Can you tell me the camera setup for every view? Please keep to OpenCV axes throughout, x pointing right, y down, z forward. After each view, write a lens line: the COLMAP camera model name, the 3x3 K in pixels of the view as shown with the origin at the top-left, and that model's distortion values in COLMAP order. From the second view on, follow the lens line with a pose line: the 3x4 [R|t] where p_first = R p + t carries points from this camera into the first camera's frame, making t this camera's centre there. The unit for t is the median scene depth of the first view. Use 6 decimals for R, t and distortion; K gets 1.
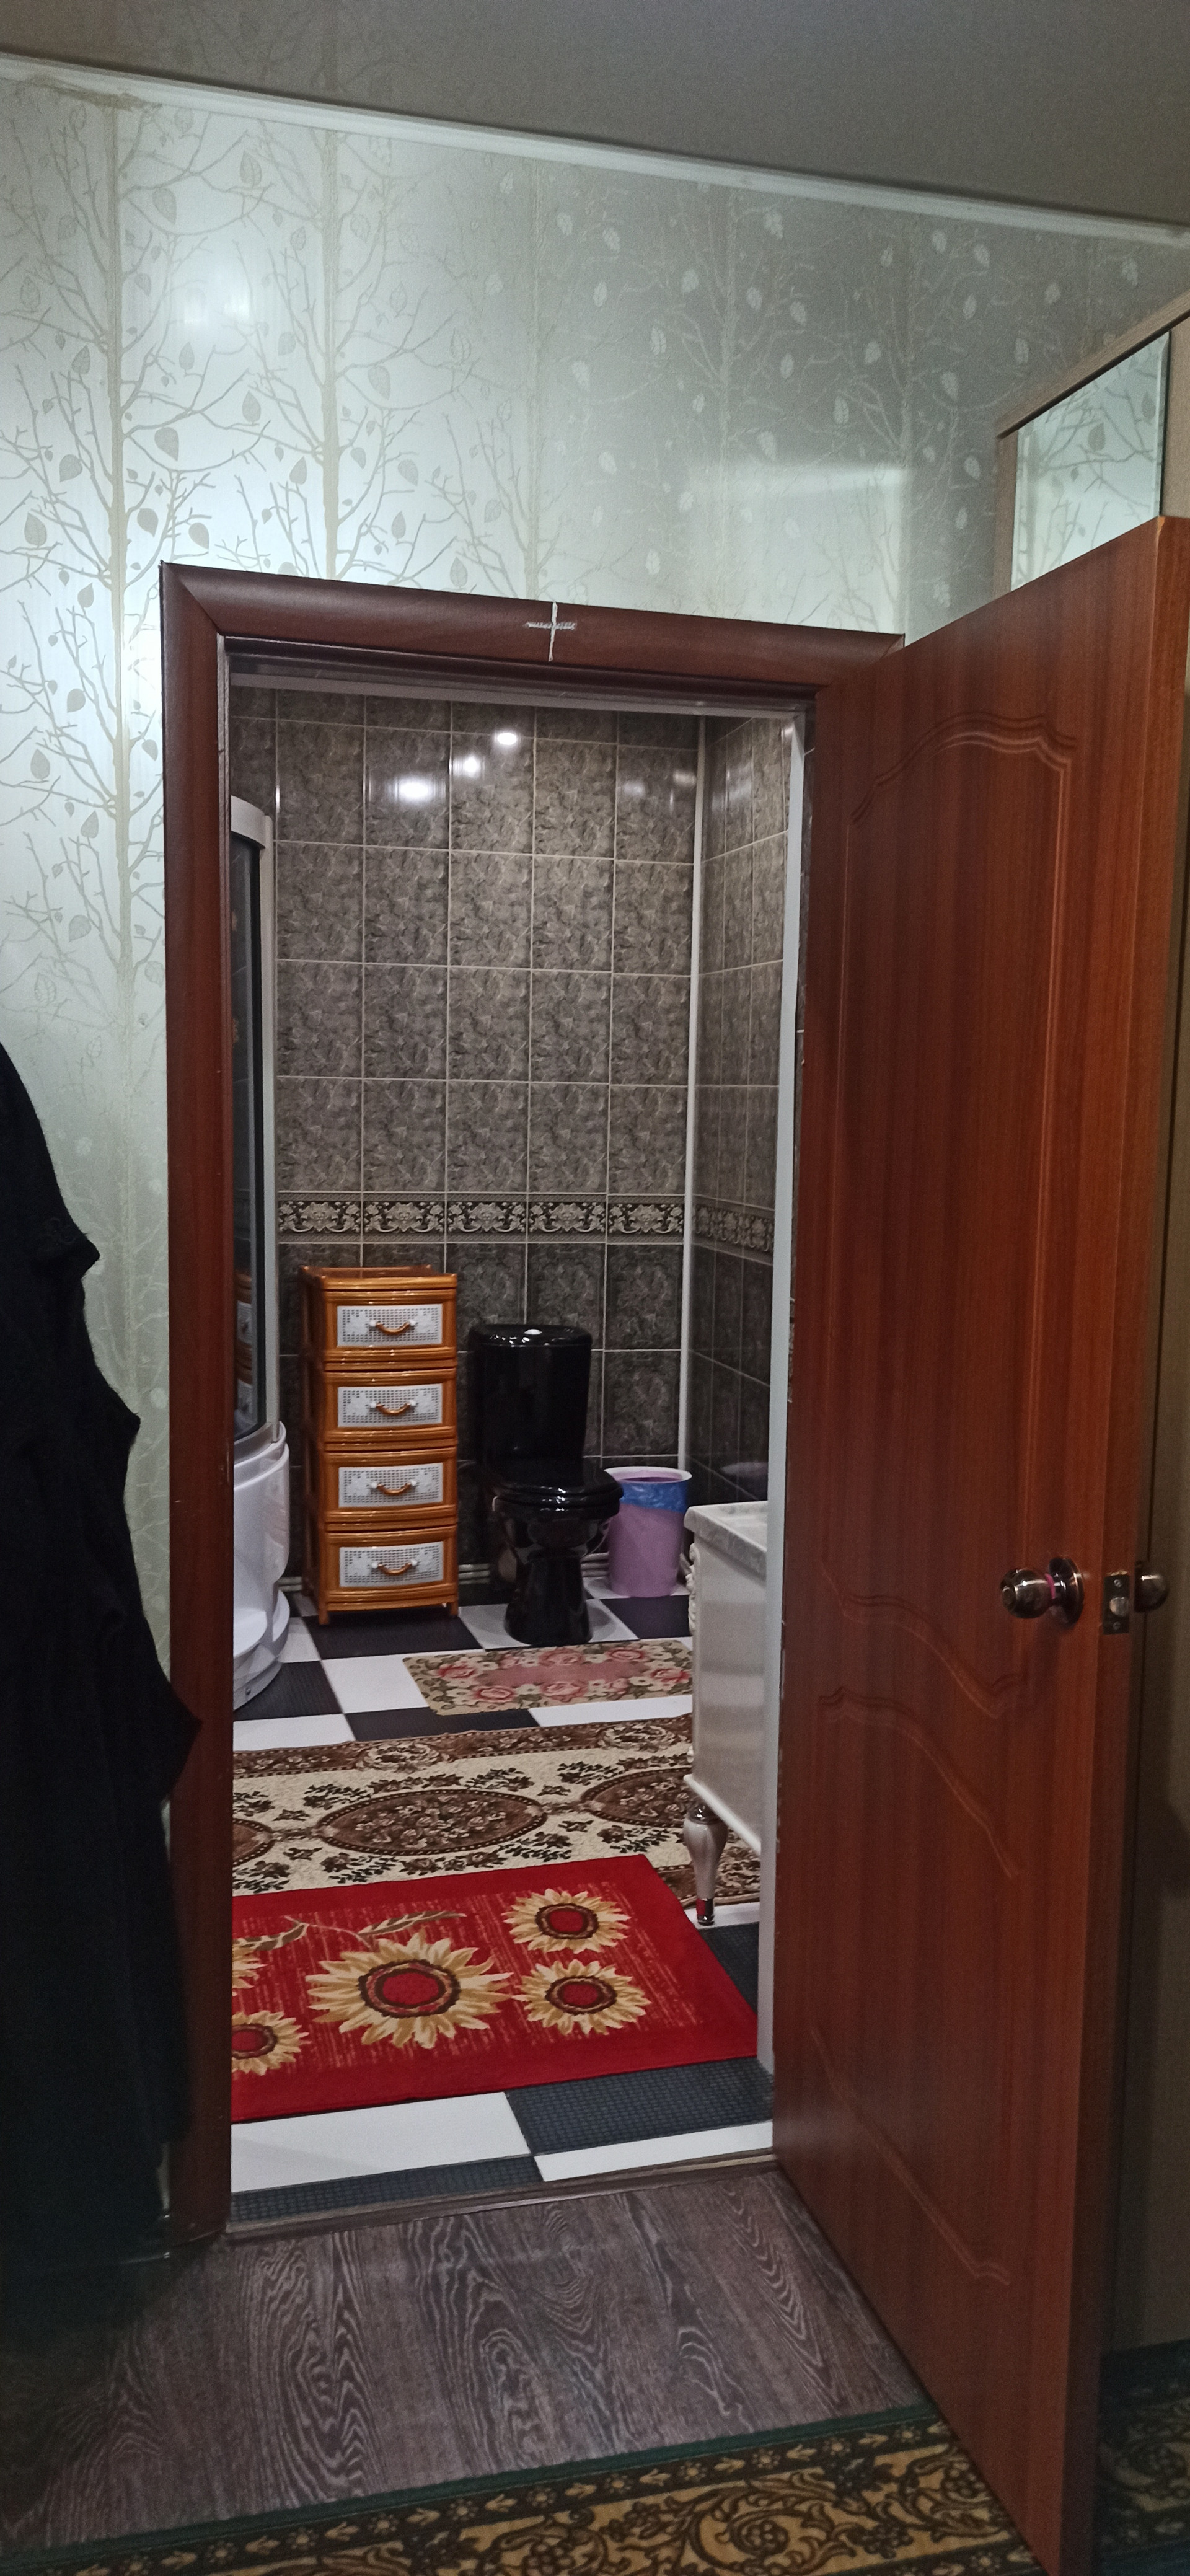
lens RADIAL K [[2197.4, 0, 579.8], [0, 2197.4, 1302.5], [0, 0, 1]] dist [0.093313, 0.045318]
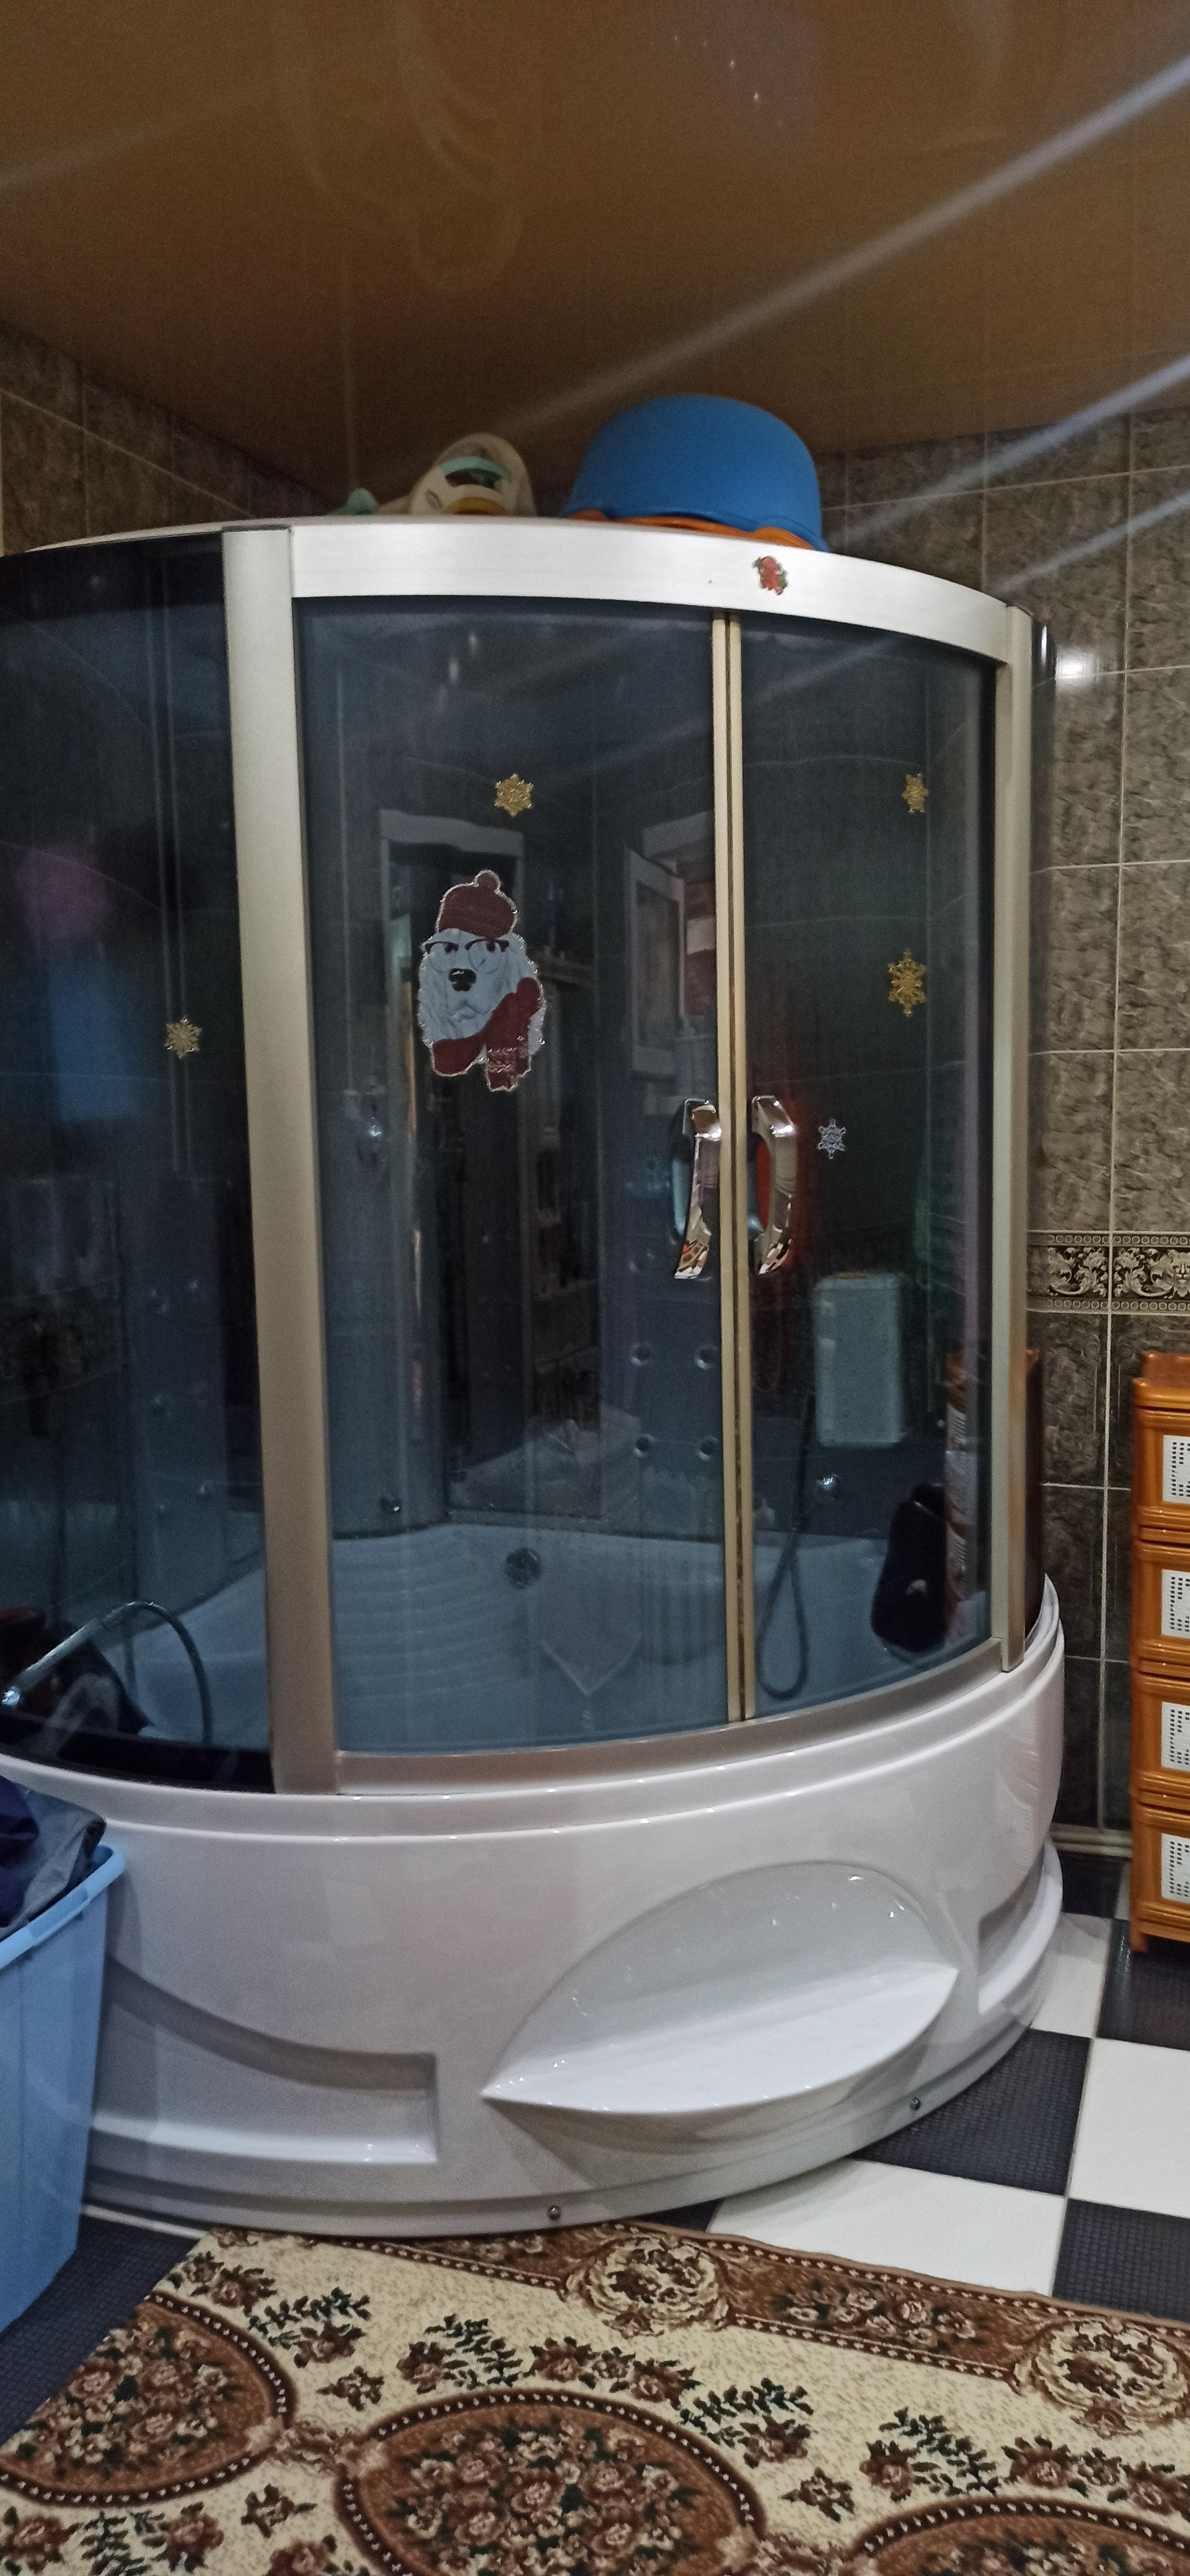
lens RADIAL K [[2197.4, 0, 536.7], [0, 2197.4, 1252.3], [0, 0, 1]] dist [0.093313, 0.045318]
pose [[0.825471, 0.031773, -0.563550, 0.159376], [-0.036714, 0.999323, 0.002565, -0.040973], [0.563250, 0.018573, 0.826078, 0.406314]]
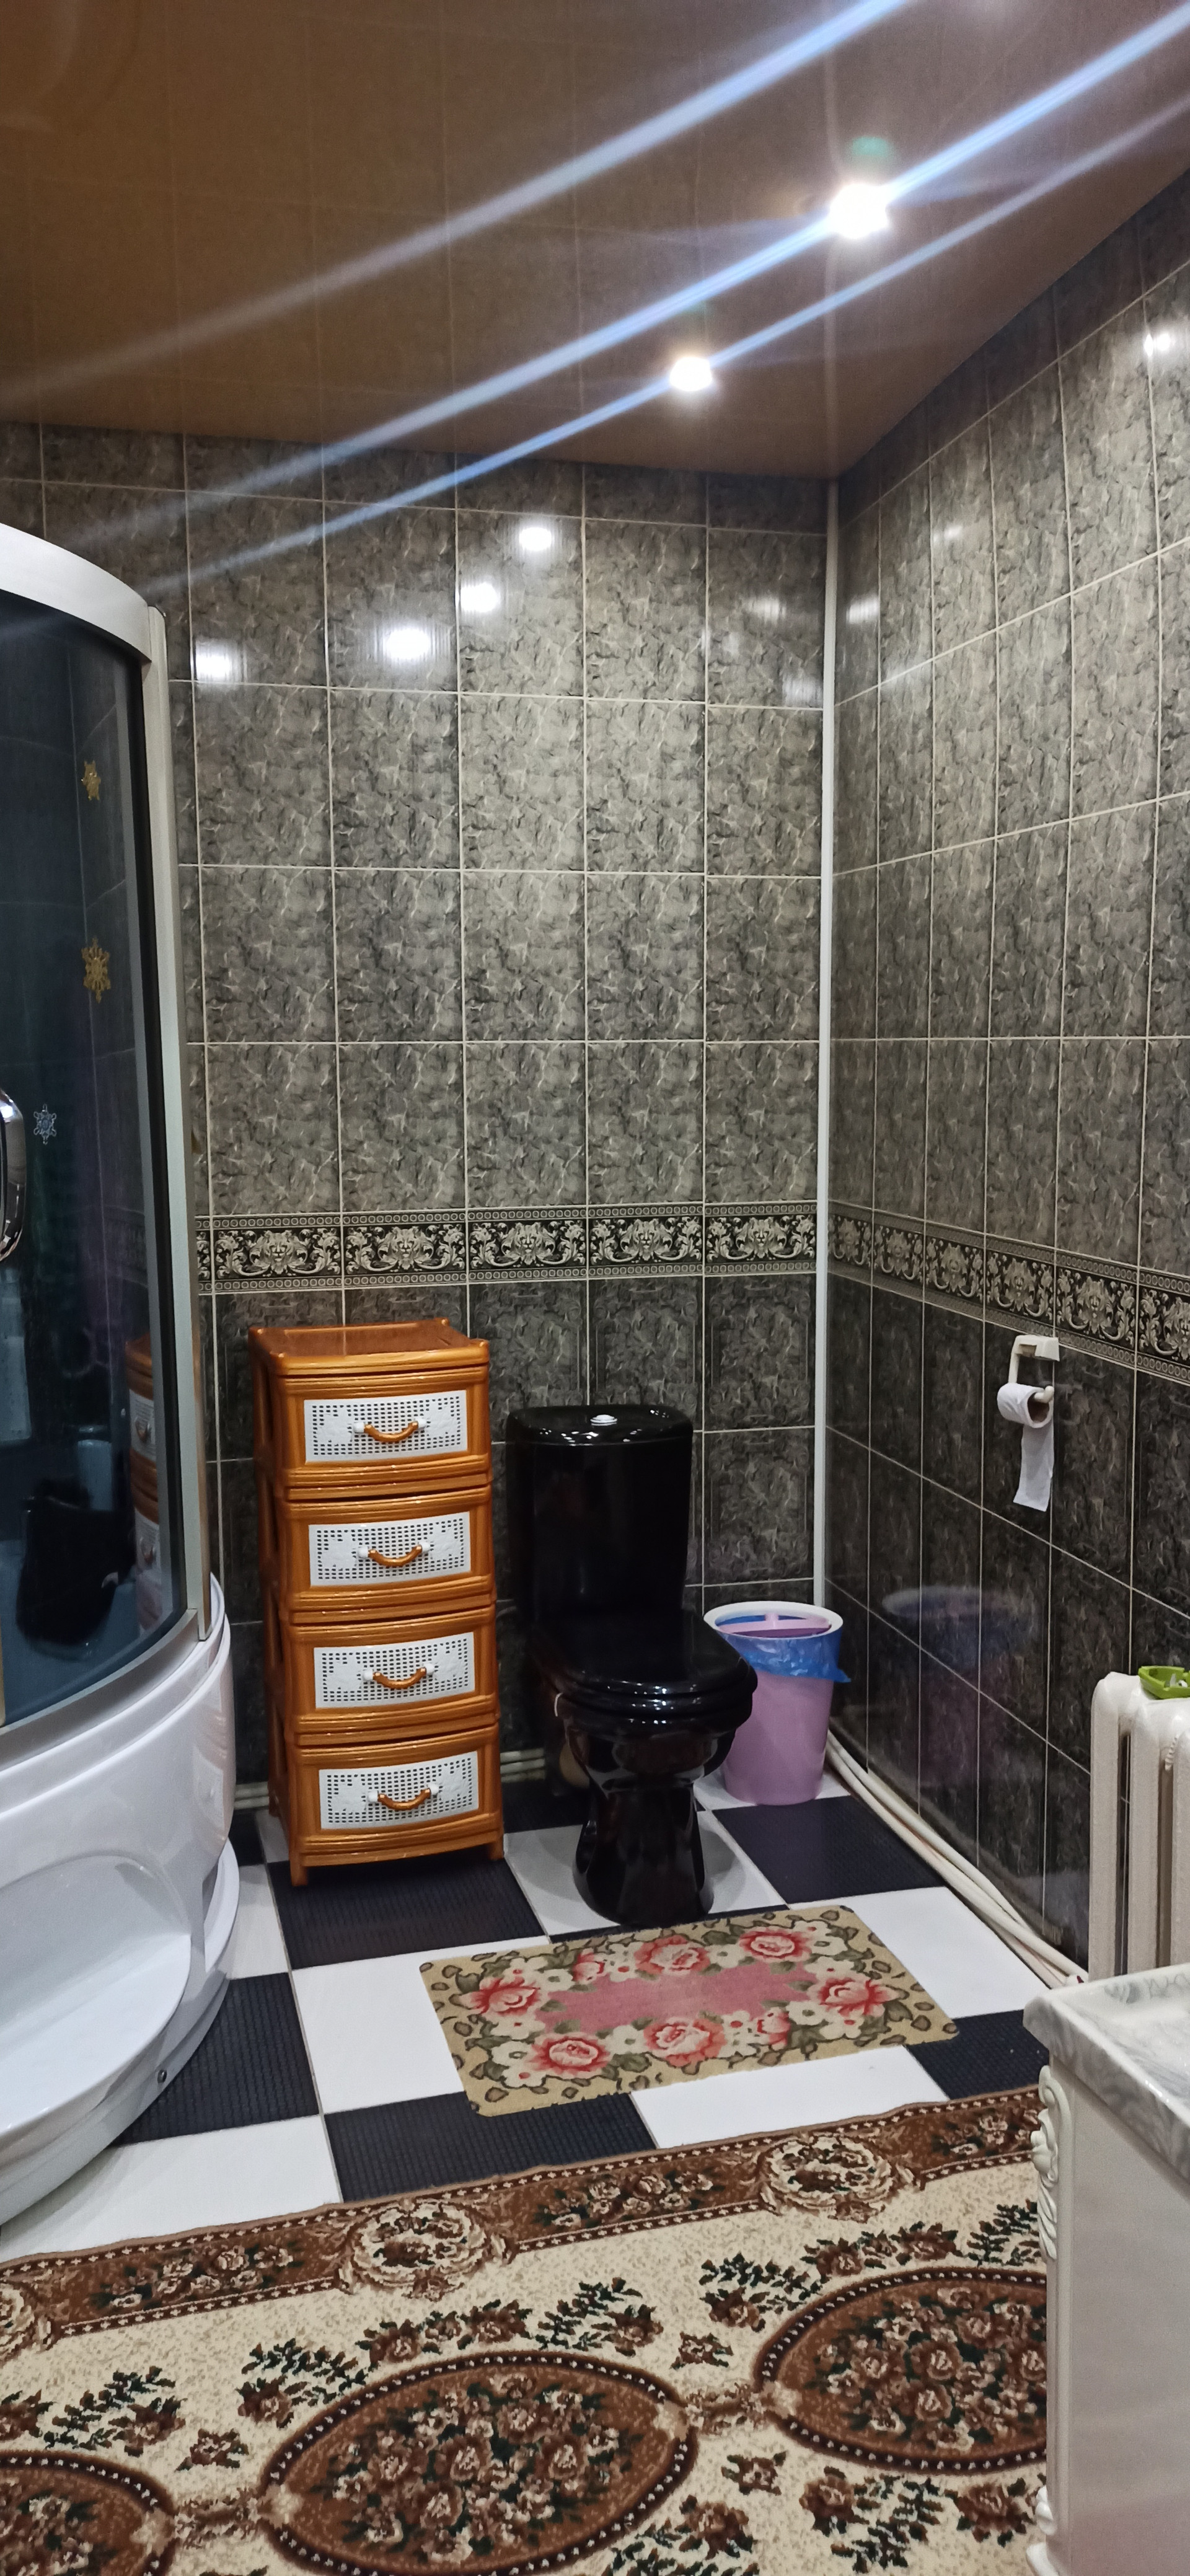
lens RADIAL K [[2197.4, 0, 586.4], [0, 2197.4, 1306.2], [0, 0, 1]] dist [0.093313, 0.045318]
pose [[0.999677, -0.025209, -0.003266, -0.023314], [0.025286, 0.999344, 0.025937, -0.037649], [0.002610, -0.026011, 0.999658, 0.333689]]
